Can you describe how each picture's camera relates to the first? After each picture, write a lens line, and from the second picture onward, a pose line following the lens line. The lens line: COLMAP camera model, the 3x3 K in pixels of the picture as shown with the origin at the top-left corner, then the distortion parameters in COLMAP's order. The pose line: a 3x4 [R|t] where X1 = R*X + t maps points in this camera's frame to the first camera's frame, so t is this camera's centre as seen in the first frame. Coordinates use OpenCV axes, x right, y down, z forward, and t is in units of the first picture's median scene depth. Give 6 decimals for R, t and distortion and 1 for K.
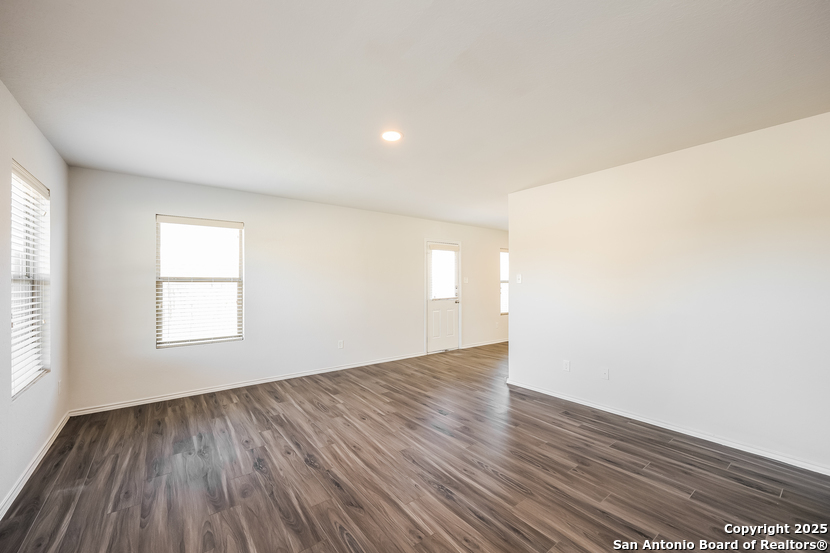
lens RADIAL K [[331.9, 0, 415.3], [0, 331.9, 278.2], [0, 0, 1]] dist [0.002003, 0.000044]
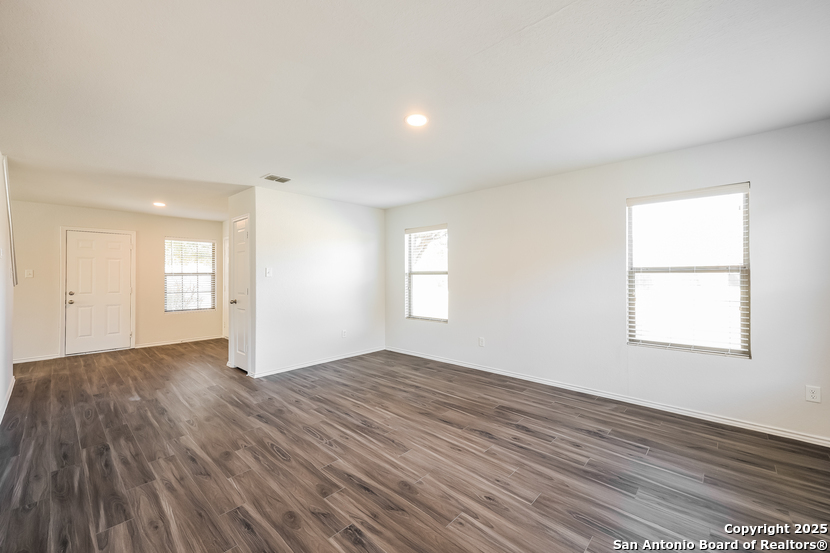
lens RADIAL K [[331.9, 0, 415.3], [0, 331.9, 278.2], [0, 0, 1]] dist [0.002003, 0.000044]
pose [[-0.986250, 0.008492, -0.165043, 0.090002], [0.009715, 0.999931, -0.006604, 0.028776], [0.164976, -0.008116, -0.986264, 1.905843]]
